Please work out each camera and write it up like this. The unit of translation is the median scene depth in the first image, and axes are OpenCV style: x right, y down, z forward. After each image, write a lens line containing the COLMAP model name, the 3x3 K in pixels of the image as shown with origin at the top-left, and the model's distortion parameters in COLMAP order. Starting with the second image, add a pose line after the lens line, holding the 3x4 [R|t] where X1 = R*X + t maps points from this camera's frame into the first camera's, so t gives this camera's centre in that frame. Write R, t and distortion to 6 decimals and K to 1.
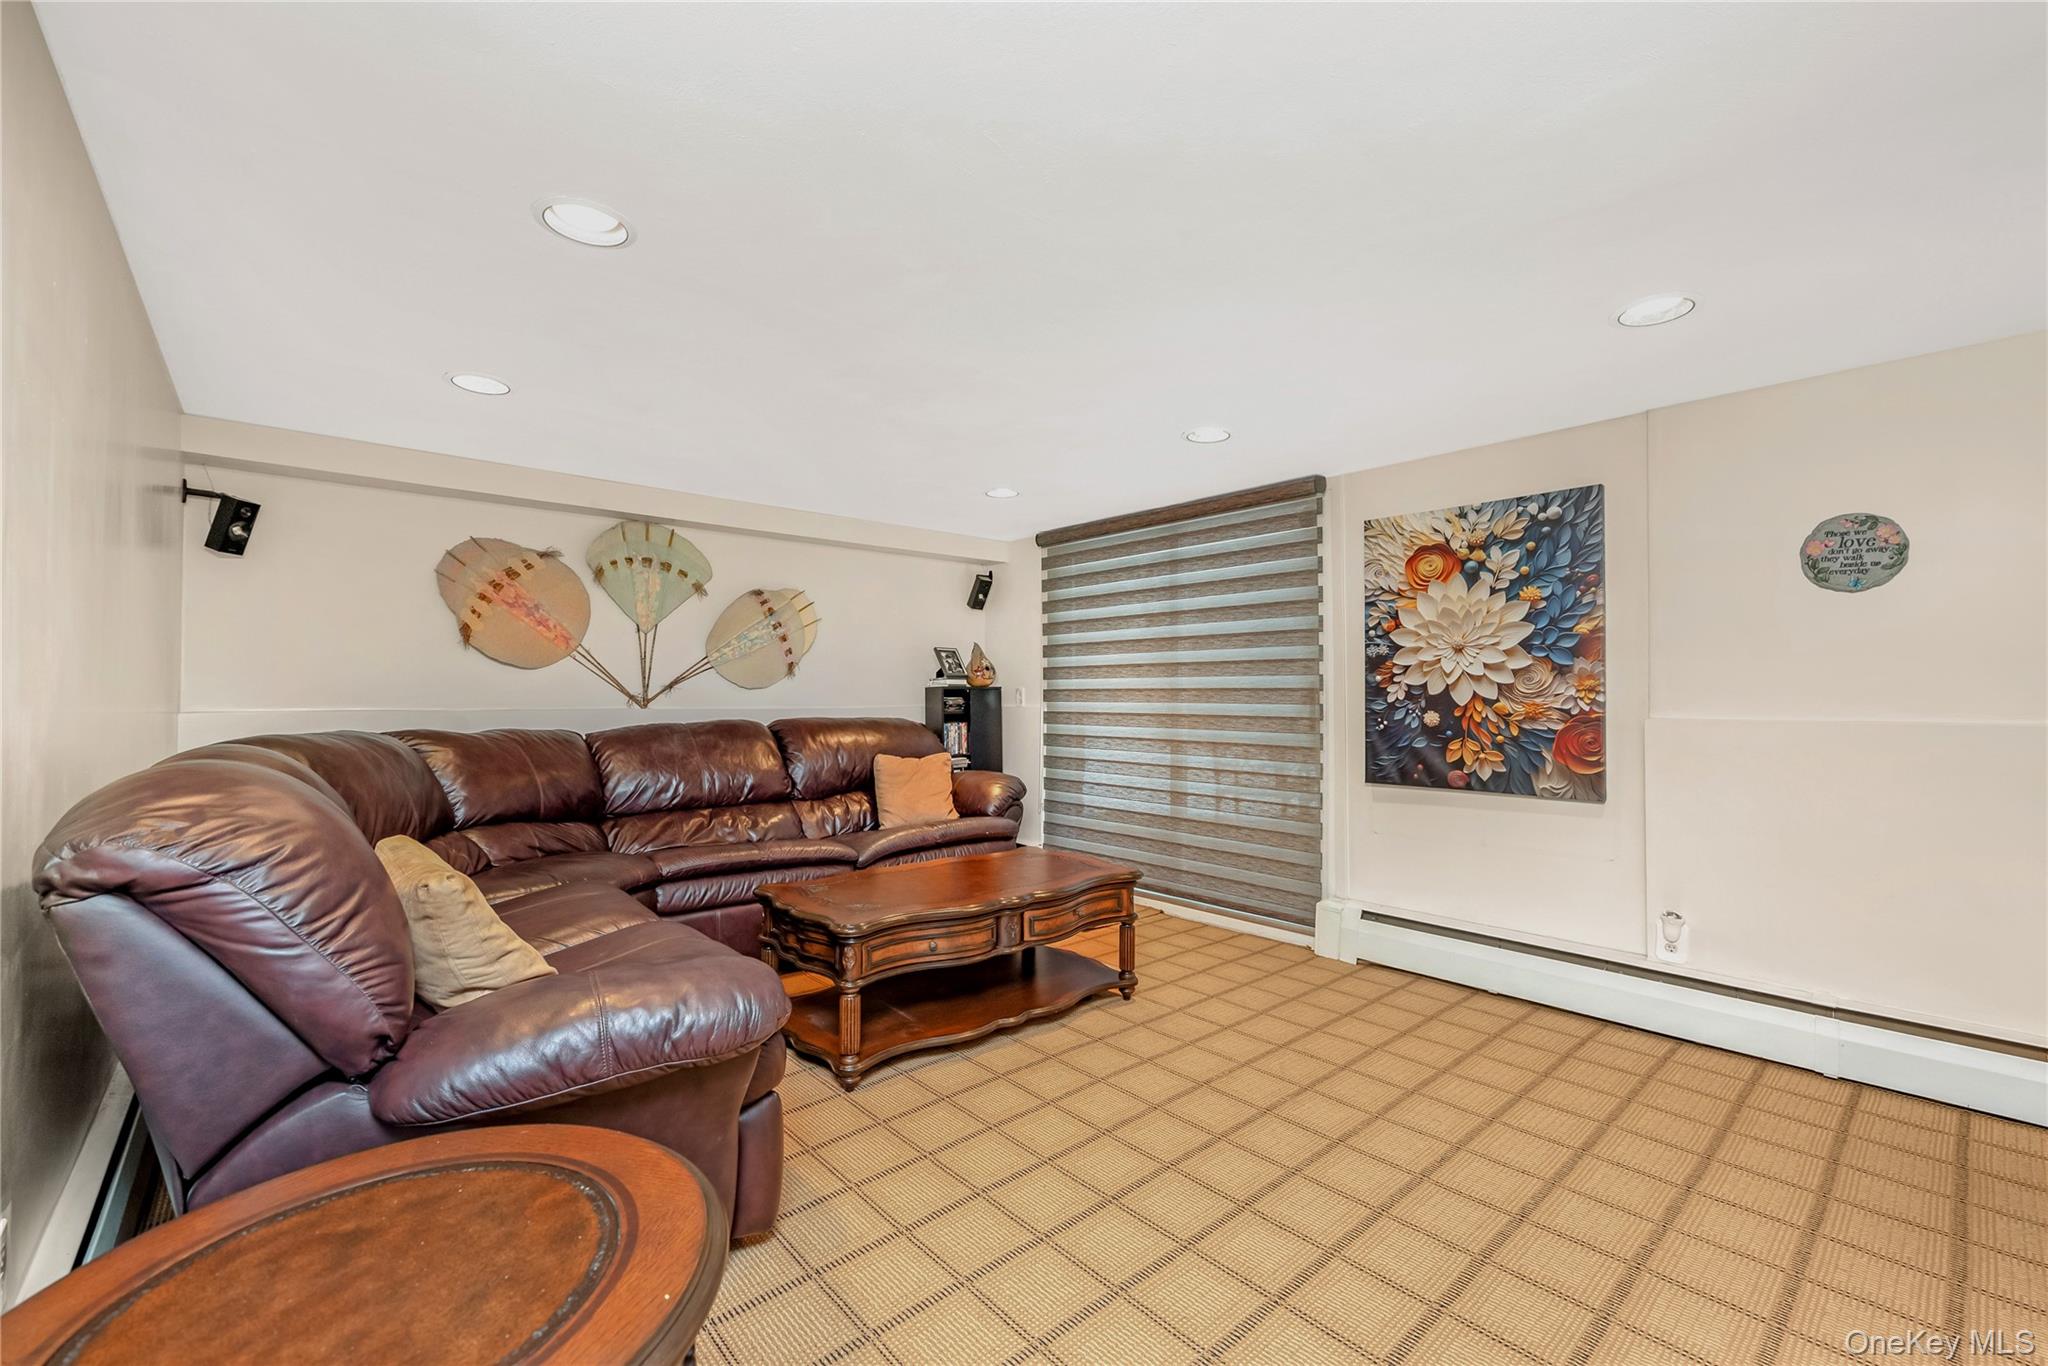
lens RADIAL K [[846.9, 0, 1024.0], [0, 846.9, 683.0], [0, 0, 1]] dist [-0.000332, 0.000005]
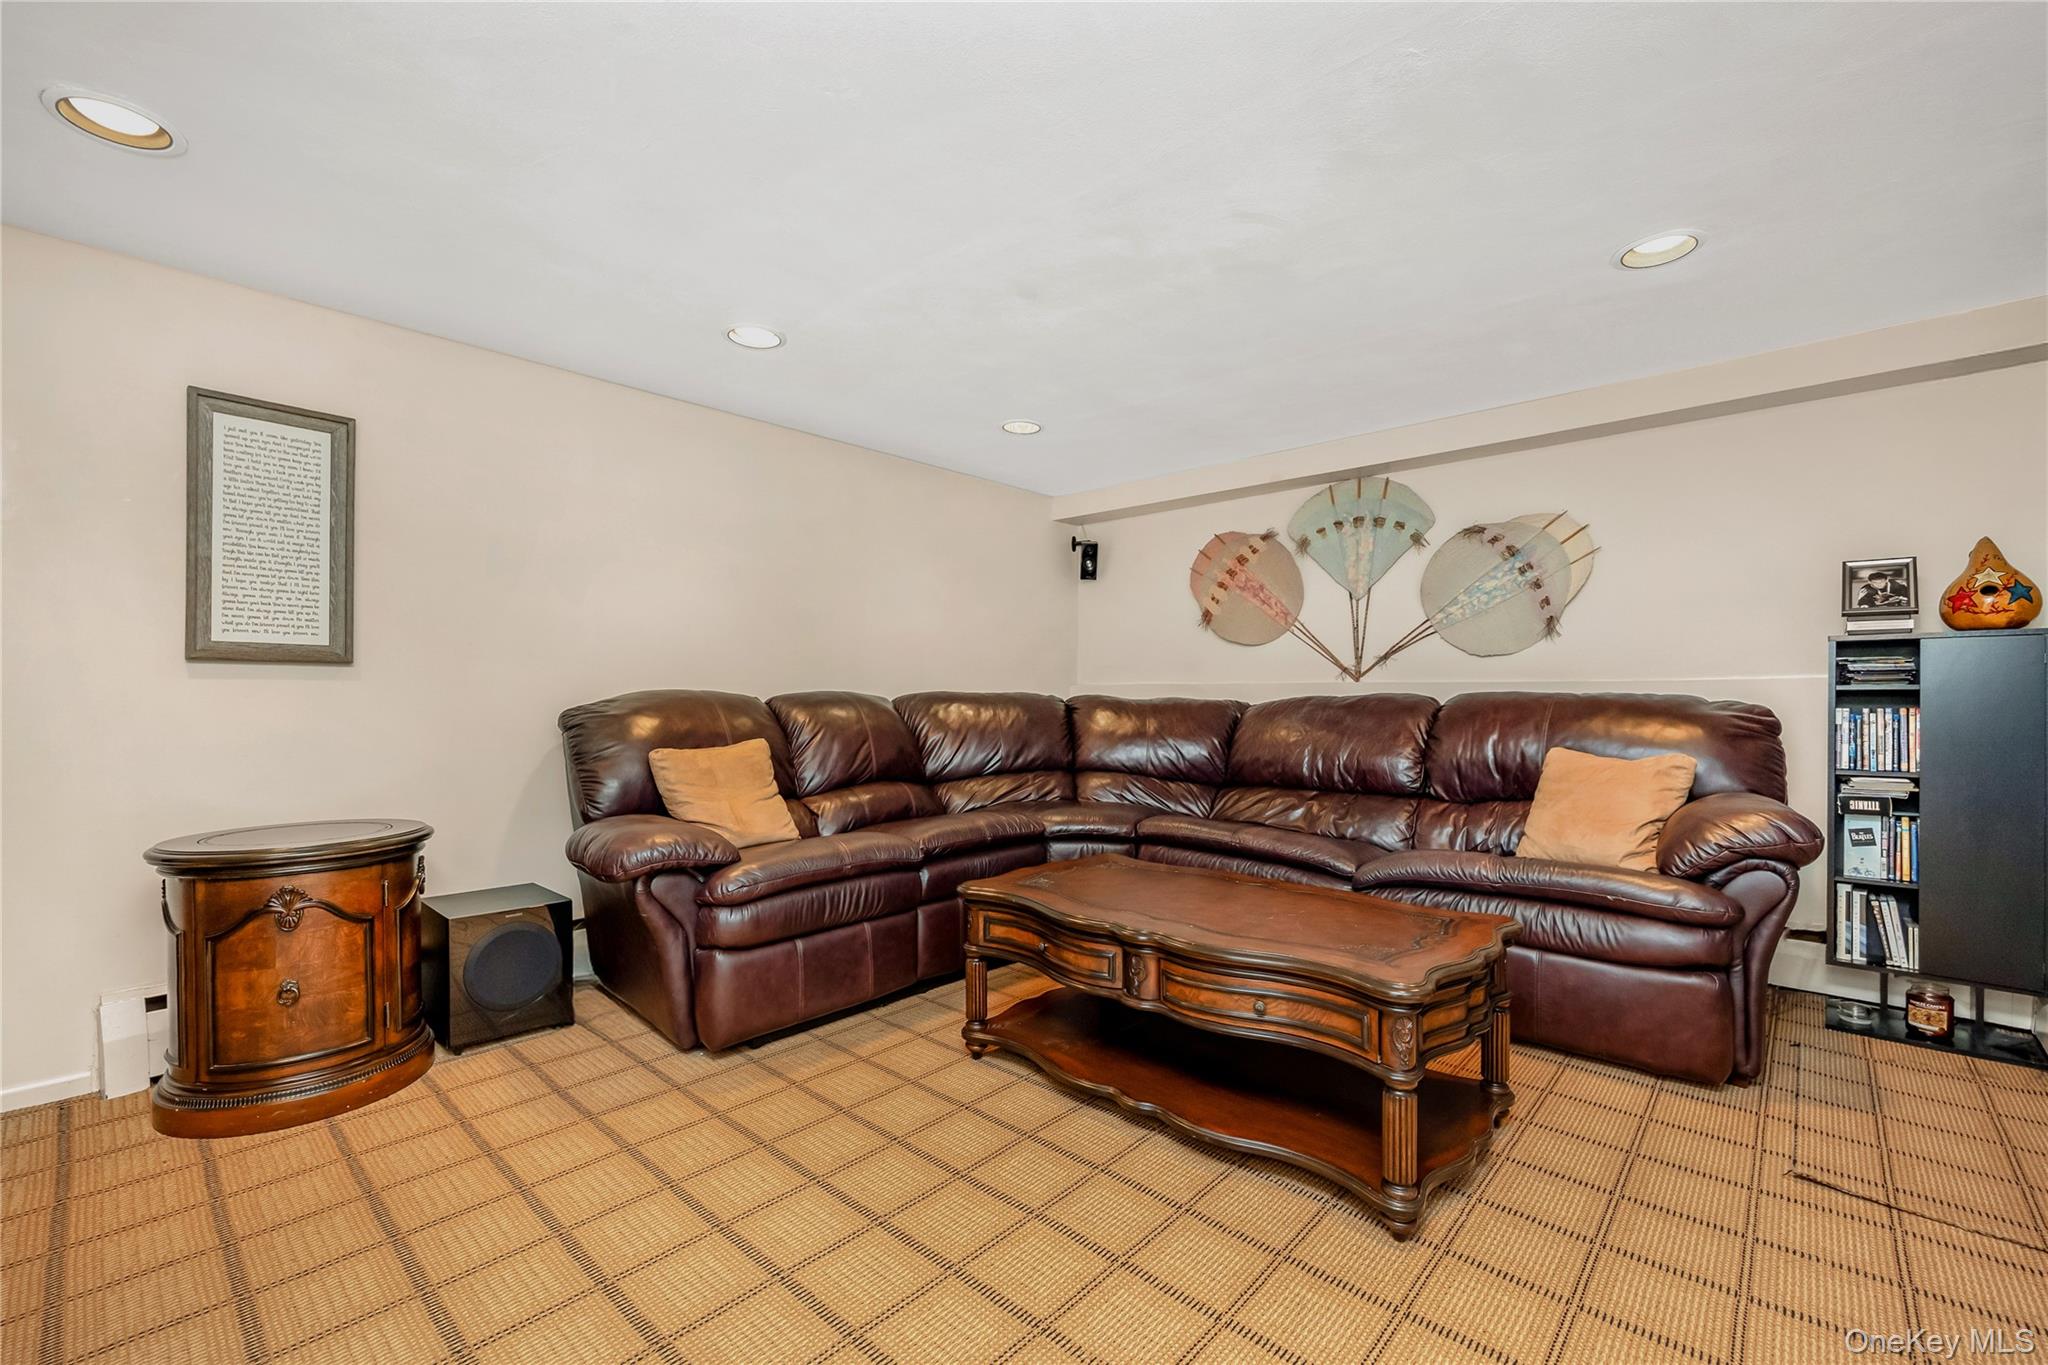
lens RADIAL K [[867.2, 0, 1024.0], [0, 867.2, 682.5], [0, 0, 1]] dist [-0.001265, -0.000116]
pose [[0.114167, -0.005166, -0.993448, 0.446880], [0.026937, 0.999635, -0.002103, 0.023088], [0.993096, -0.026520, 0.114265, 0.536523]]
